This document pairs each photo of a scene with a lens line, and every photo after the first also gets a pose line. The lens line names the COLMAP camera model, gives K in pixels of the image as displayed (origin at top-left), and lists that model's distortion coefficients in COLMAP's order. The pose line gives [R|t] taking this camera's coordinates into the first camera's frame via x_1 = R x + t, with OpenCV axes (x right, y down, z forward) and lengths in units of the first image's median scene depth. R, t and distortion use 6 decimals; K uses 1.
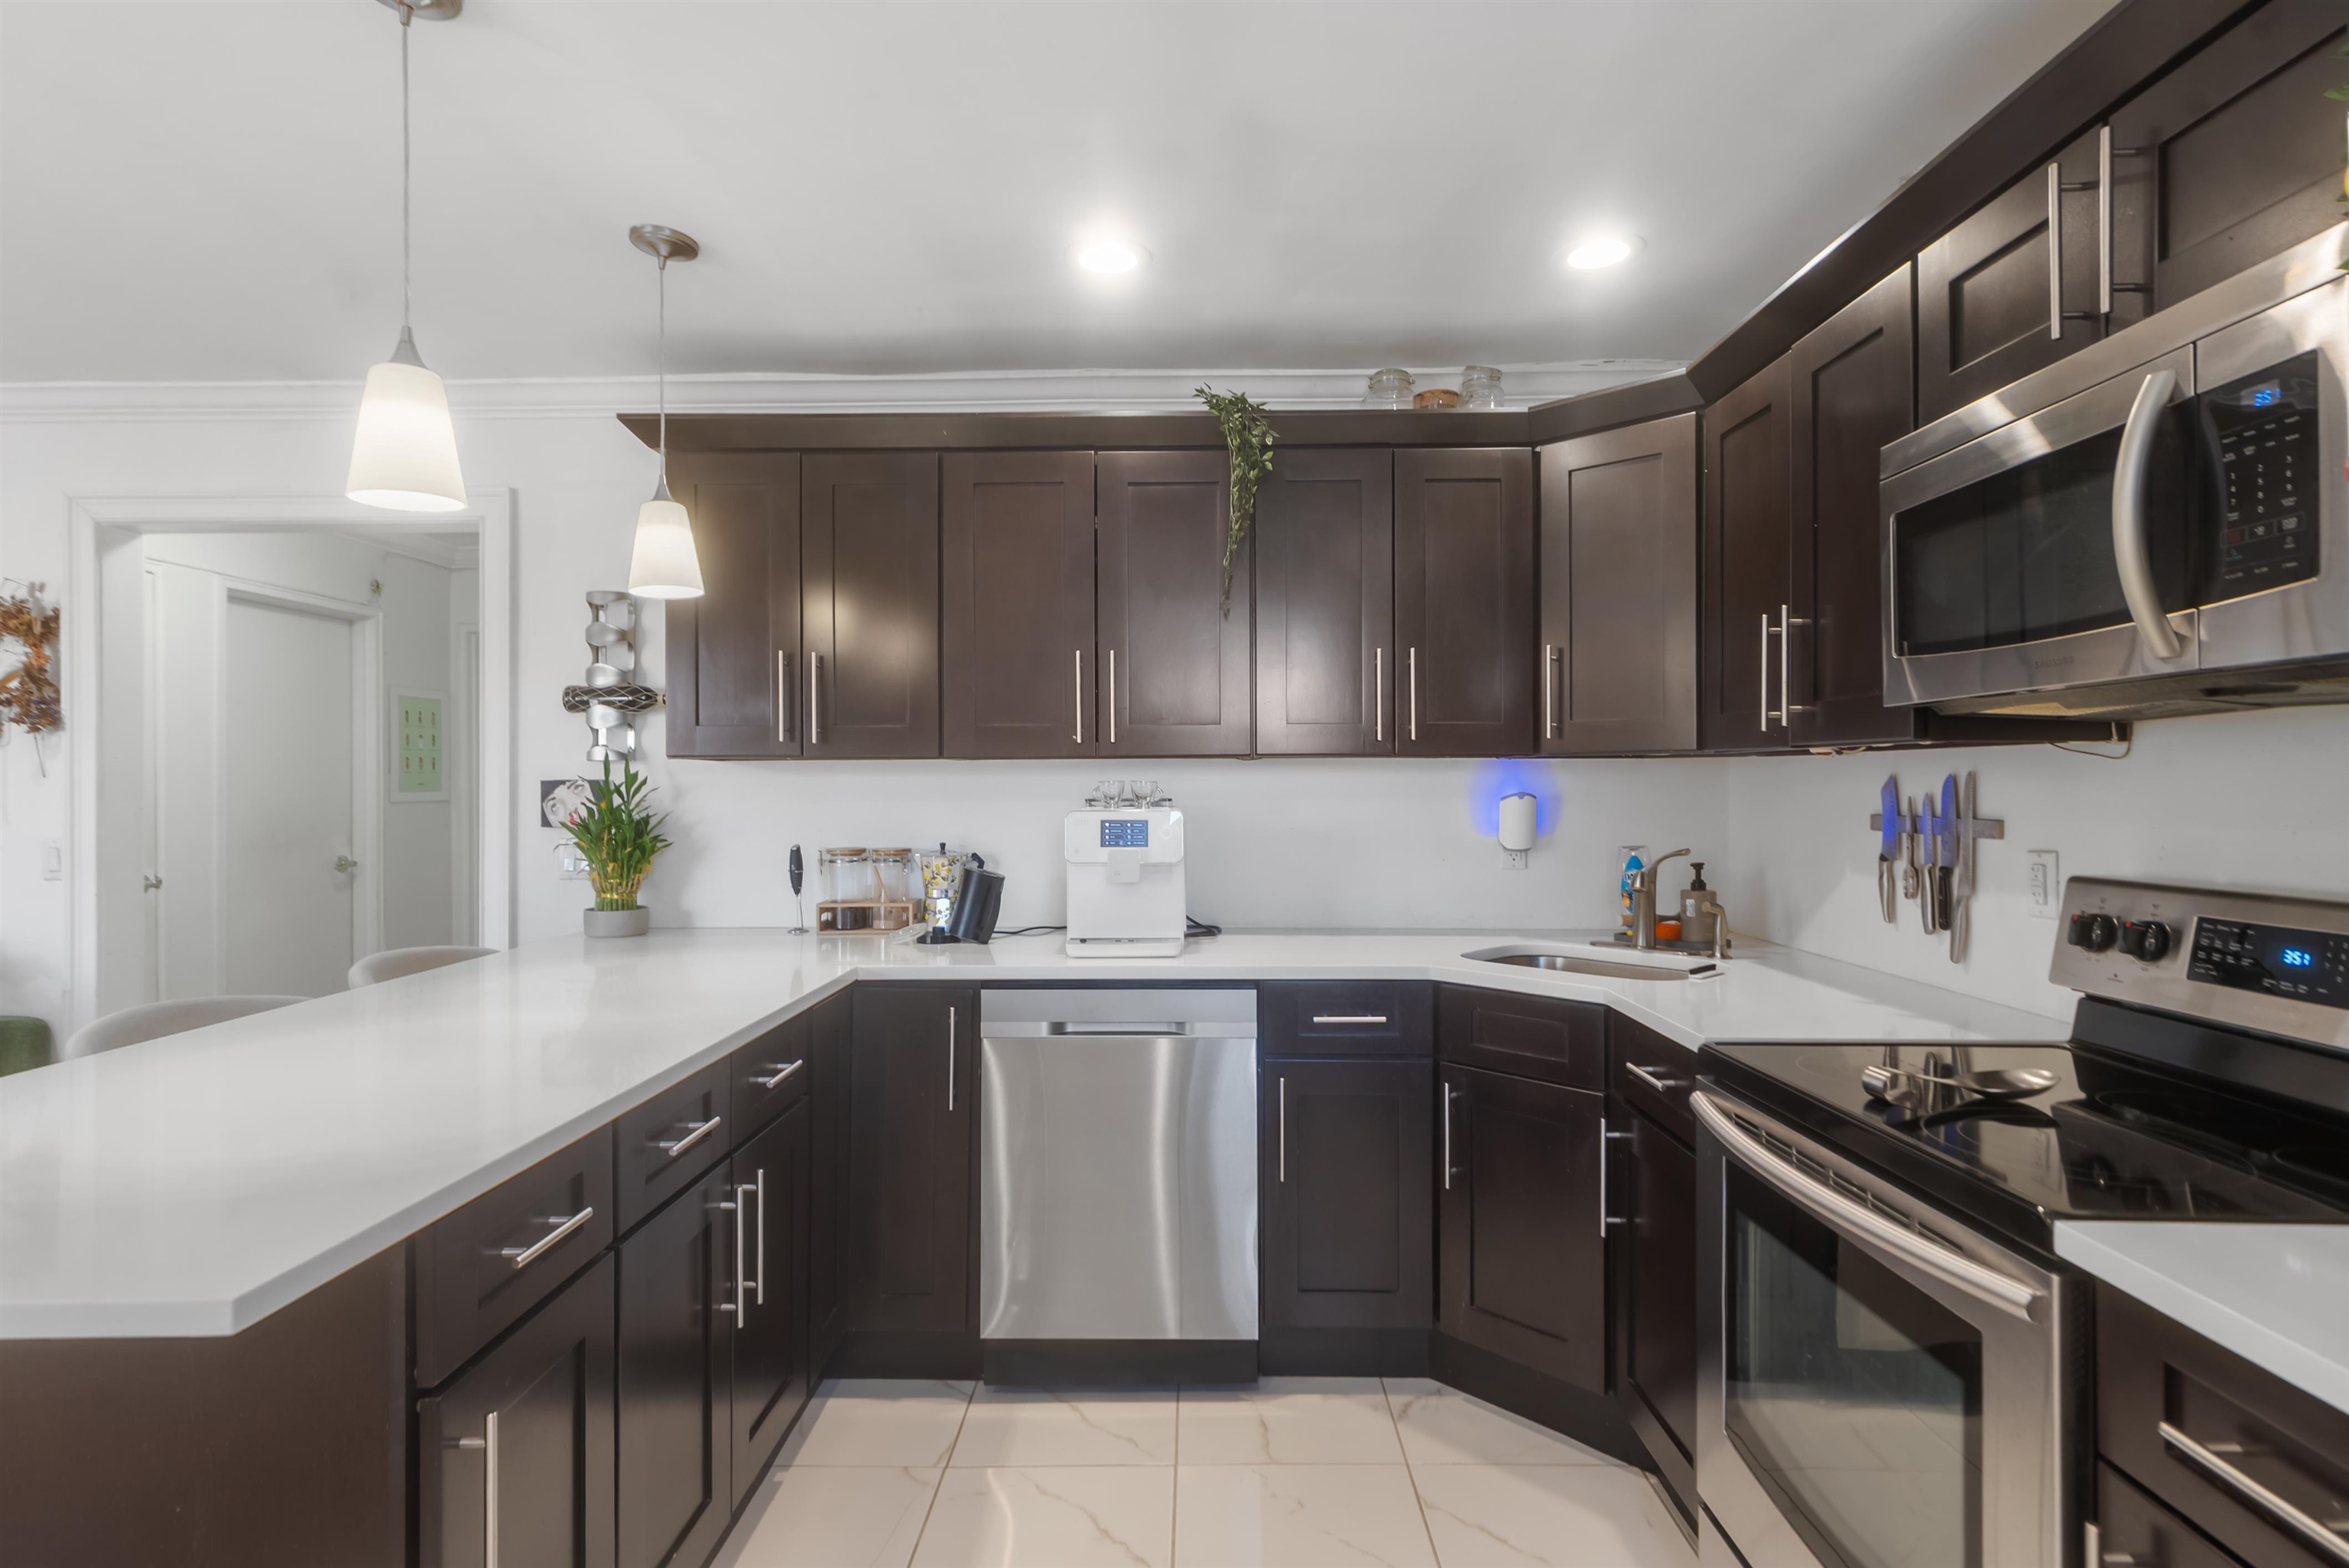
lens RADIAL K [[1166.3, 0, 1173.4], [0, 1166.3, 785.4], [0, 0, 1]] dist [-0.000033, -0.000002]
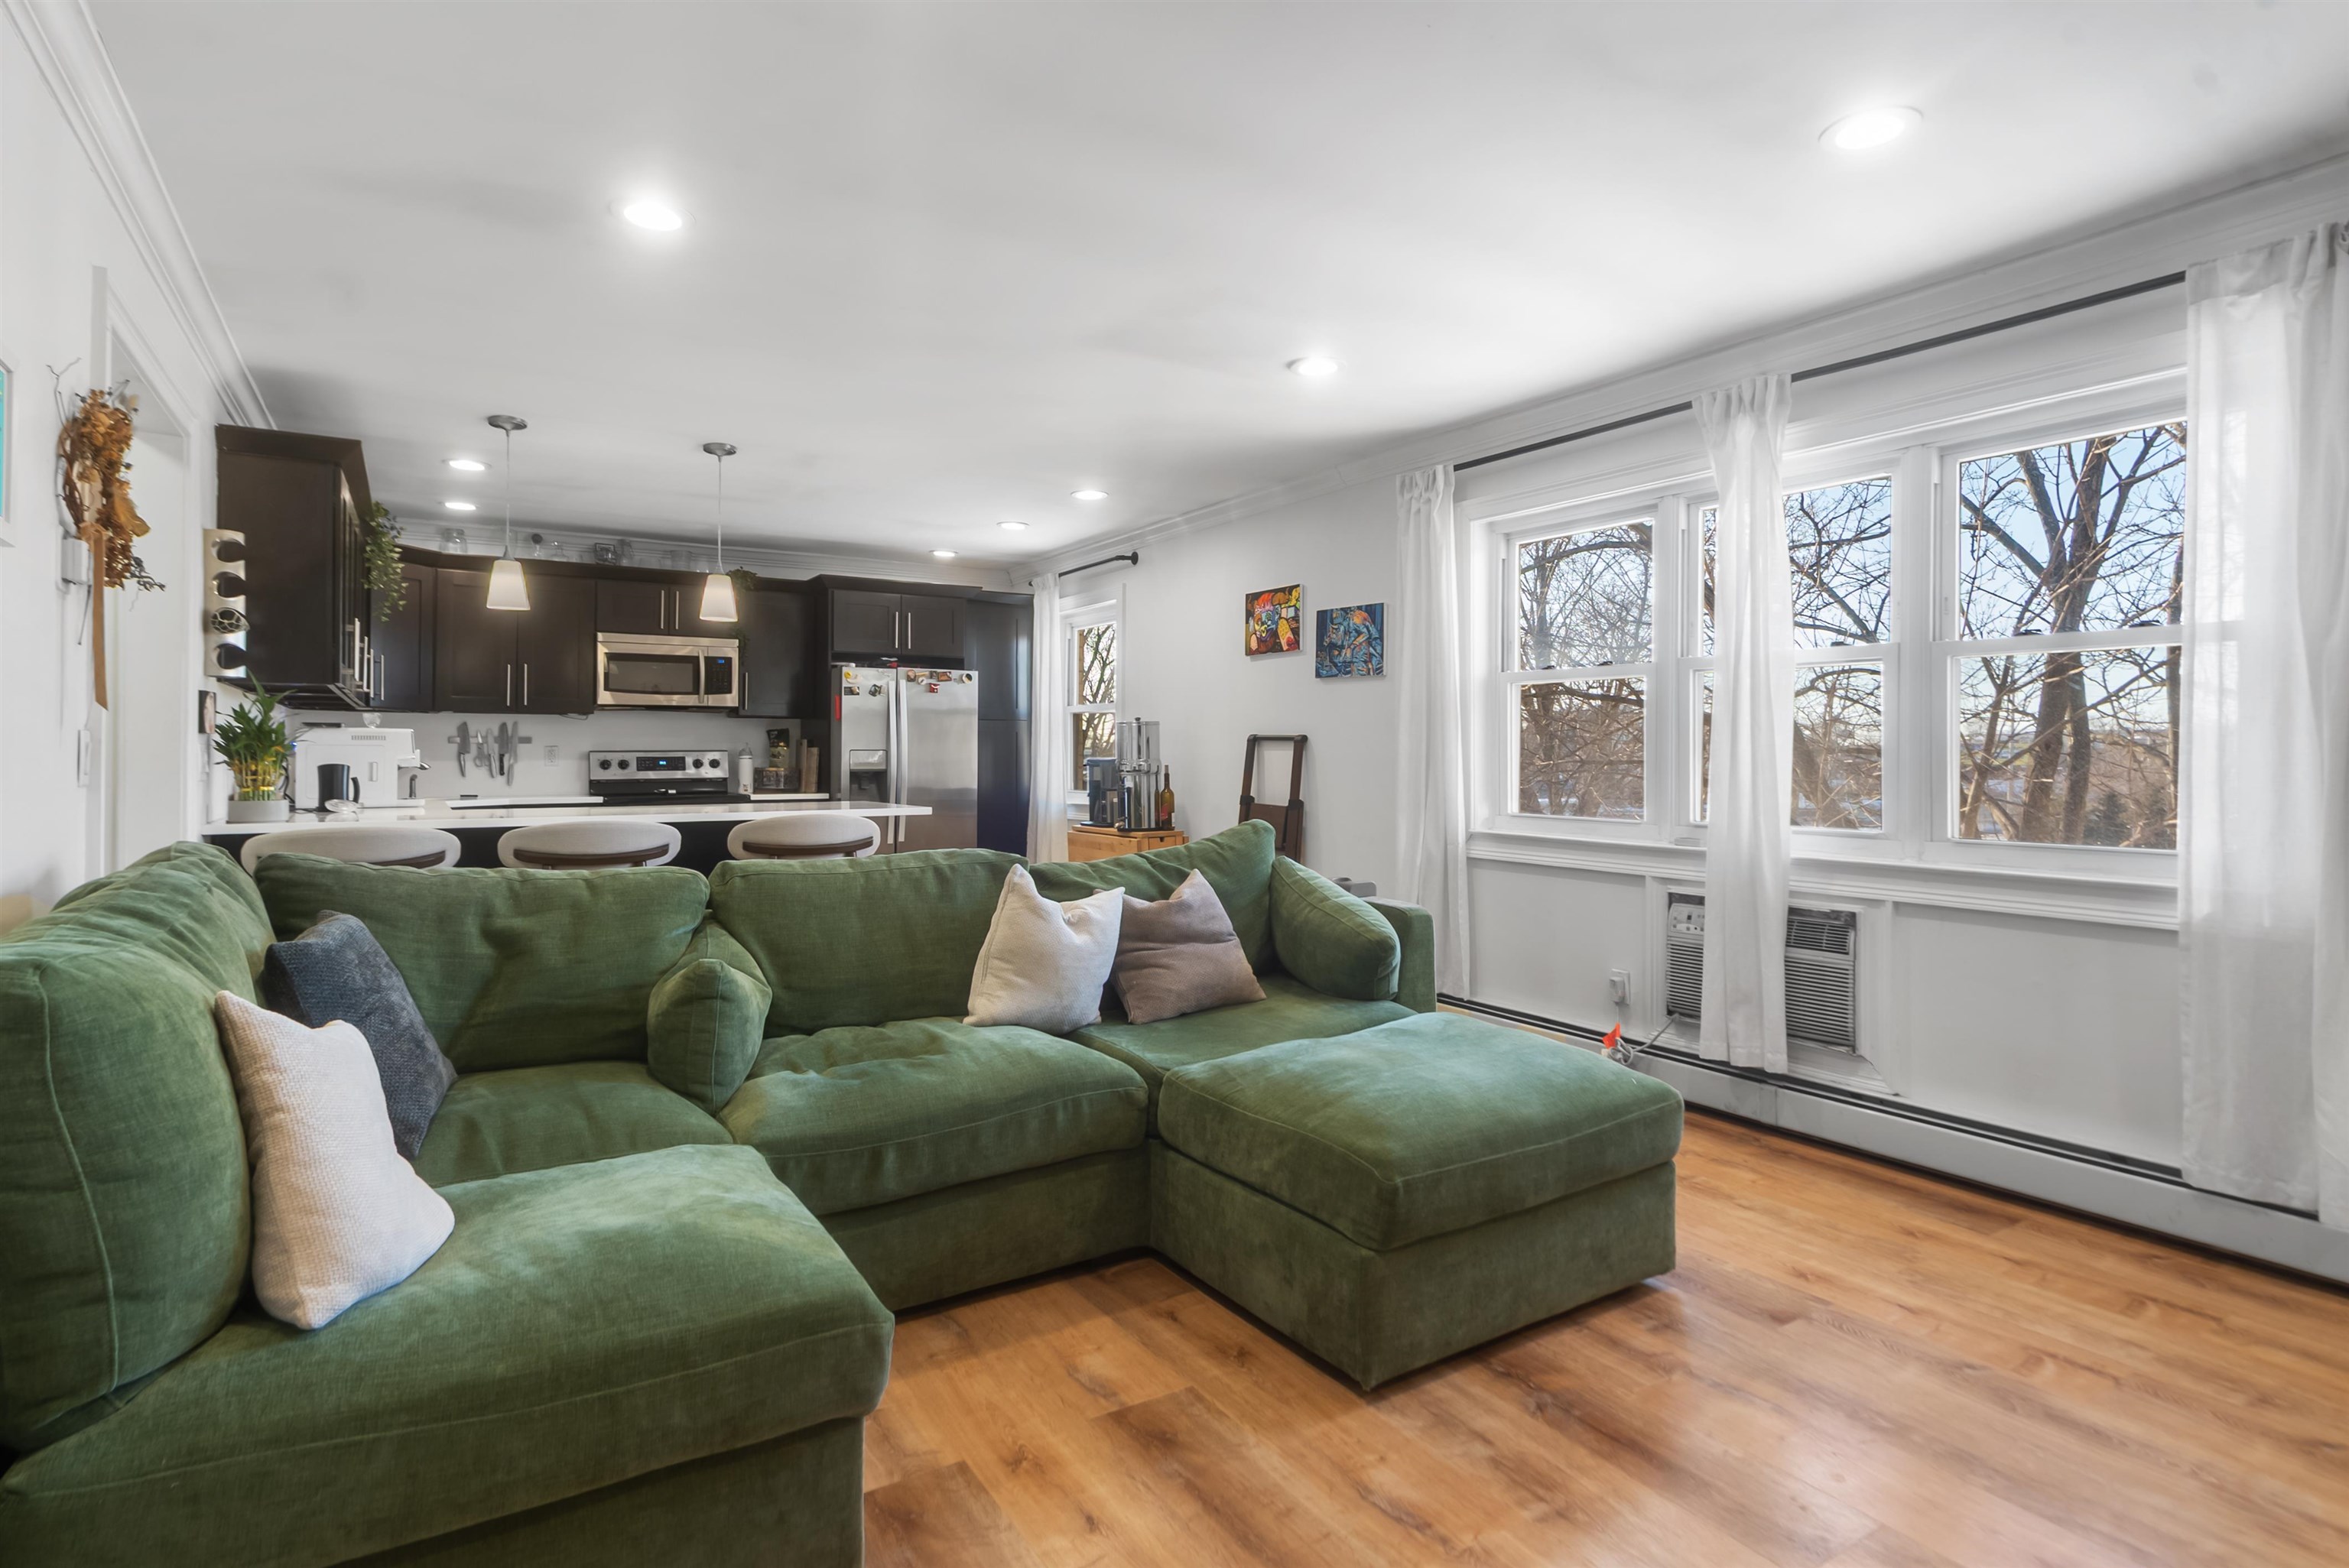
lens RADIAL K [[1166.3, 0, 1173.9], [0, 1166.3, 772.1], [0, 0, 1]] dist [-0.000033, -0.000002]
pose [[-0.554808, -0.007351, 0.831946, -2.802507], [-0.002534, 0.999971, 0.007147, 0.091827], [-0.831974, 0.001857, -0.554811, 1.242266]]
